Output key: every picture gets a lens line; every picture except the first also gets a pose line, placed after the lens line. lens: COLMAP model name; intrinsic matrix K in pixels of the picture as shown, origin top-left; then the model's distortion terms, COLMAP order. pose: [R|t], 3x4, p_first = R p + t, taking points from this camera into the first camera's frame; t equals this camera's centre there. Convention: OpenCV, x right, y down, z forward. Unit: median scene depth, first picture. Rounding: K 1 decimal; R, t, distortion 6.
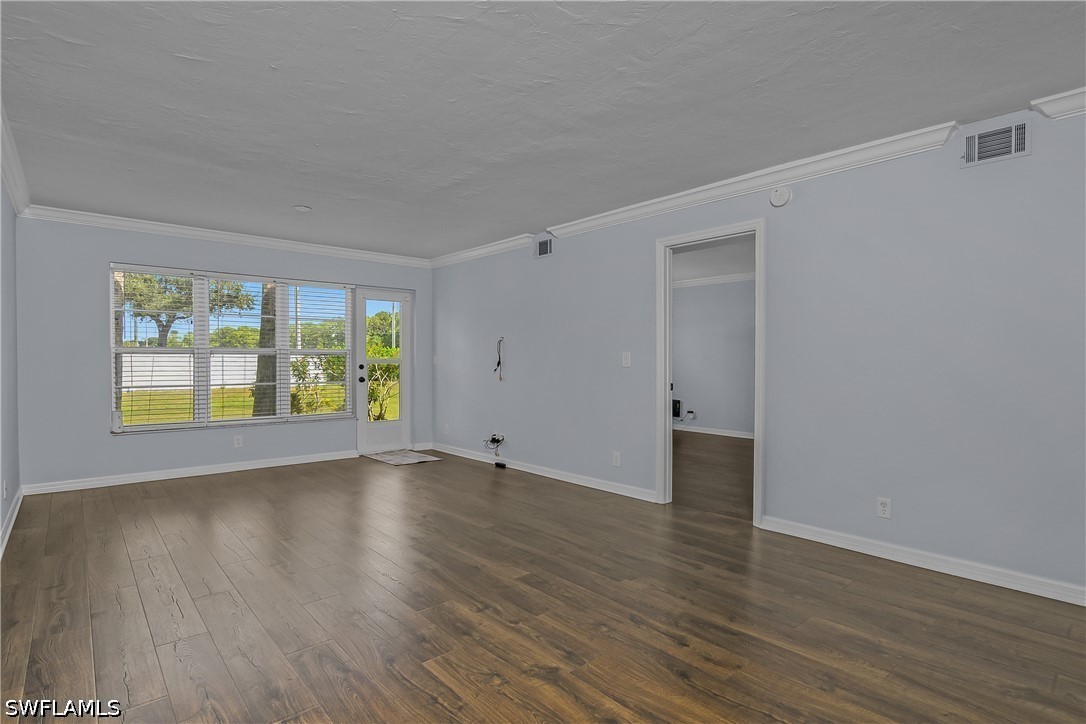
lens RADIAL K [[528.9, 0, 543.0], [0, 528.9, 362.0], [0, 0, 1]] dist [-0.026127, 0.000691]
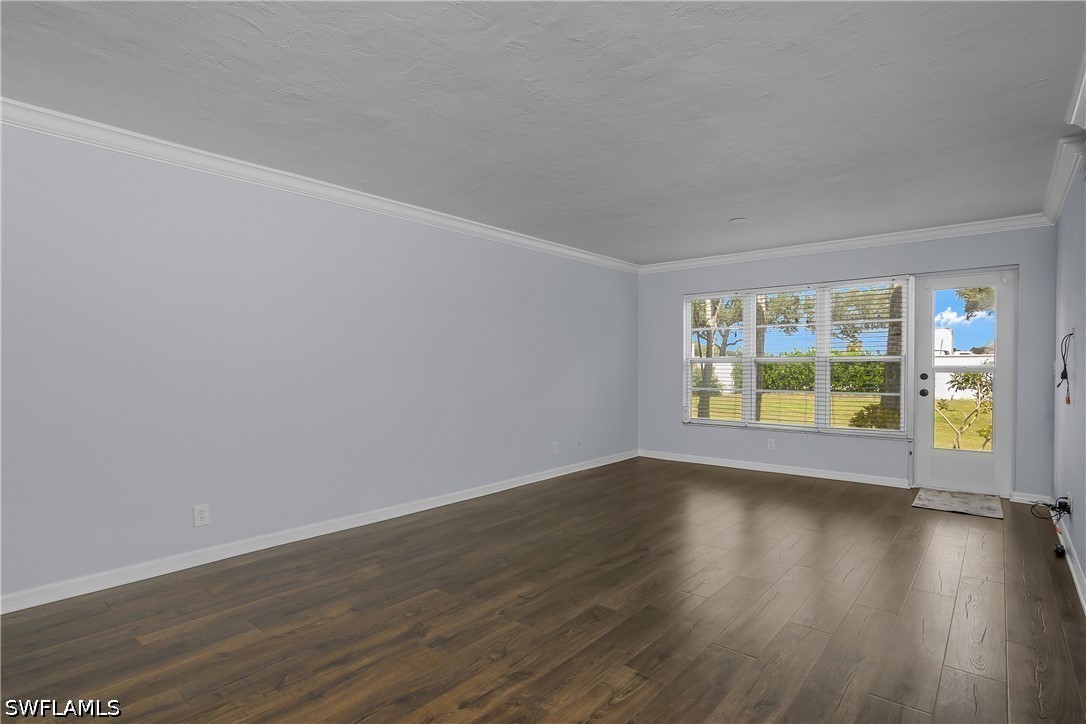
lens RADIAL K [[548.1, 0, 543.0], [0, 548.1, 362.0], [0, 0, 1]] dist [-0.025381, 0.000196]
pose [[0.154507, -0.007430, -0.987964, 1.017198], [-0.005599, 0.999949, -0.008396, -0.007535], [0.987976, 0.006829, 0.154458, 0.868145]]
